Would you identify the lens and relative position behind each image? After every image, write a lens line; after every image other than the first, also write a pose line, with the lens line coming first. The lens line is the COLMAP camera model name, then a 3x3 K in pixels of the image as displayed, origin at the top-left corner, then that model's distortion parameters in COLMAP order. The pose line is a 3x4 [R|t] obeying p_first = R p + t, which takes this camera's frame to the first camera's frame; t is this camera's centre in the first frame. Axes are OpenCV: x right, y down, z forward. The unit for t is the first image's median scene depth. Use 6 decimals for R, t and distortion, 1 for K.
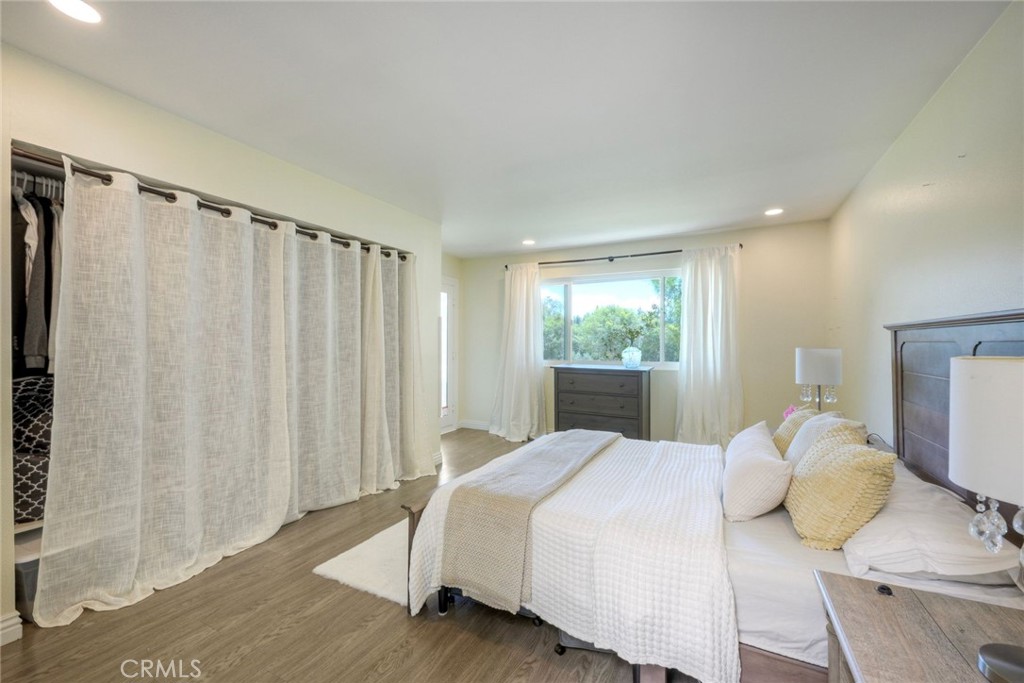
lens RADIAL K [[416.4, 0, 512.0], [0, 416.4, 341.5], [0, 0, 1]] dist [0.001447, 0.000166]
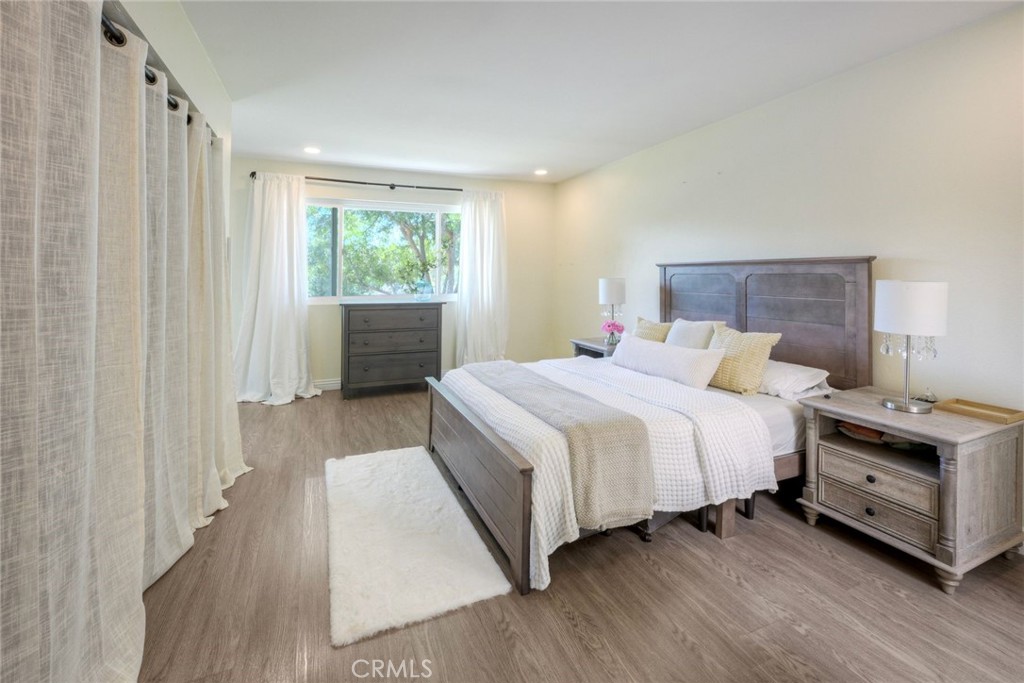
lens RADIAL K [[438.8, 0, 490.6], [0, 438.8, 282.0], [0, 0, 1]] dist [0.003134, 0.000358]
pose [[0.648367, -0.016159, 0.761156, -0.450411], [0.001490, 0.999800, 0.019955, -0.002445], [-0.761326, -0.011804, 0.648262, 0.222466]]
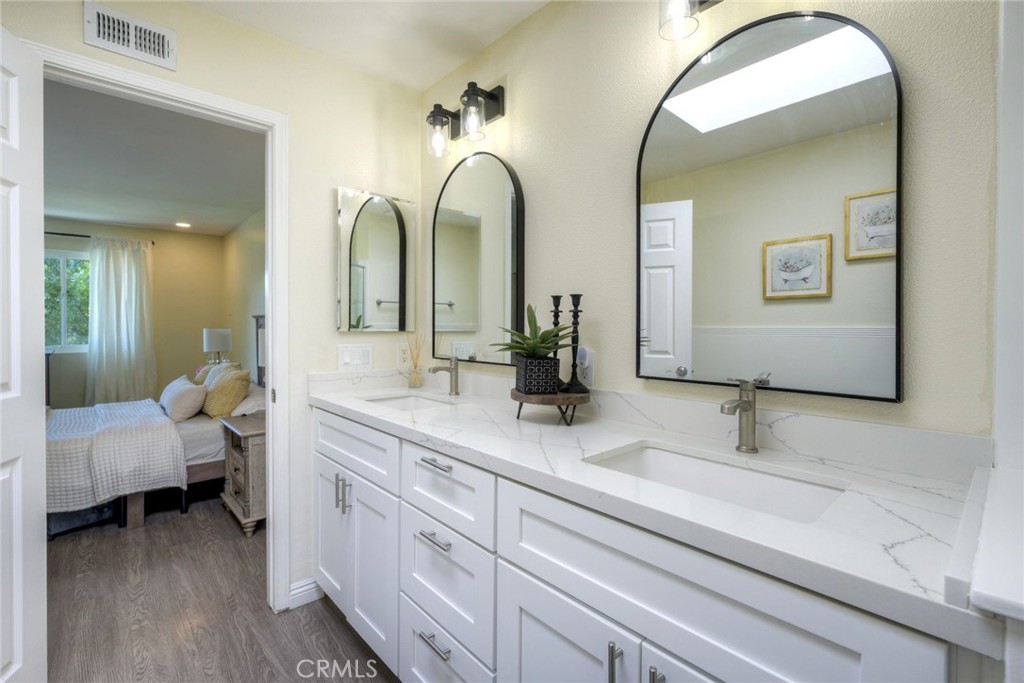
lens RADIAL K [[450.8, 0, 512.0], [0, 450.8, 341.5], [0, 0, 1]] dist [-0.011176, 0.000327]
pose [[0.342980, -0.026760, 0.938961, -0.309523], [-0.005034, 0.999527, 0.030325, 0.005214], [-0.939329, -0.015127, 0.342683, -0.407647]]
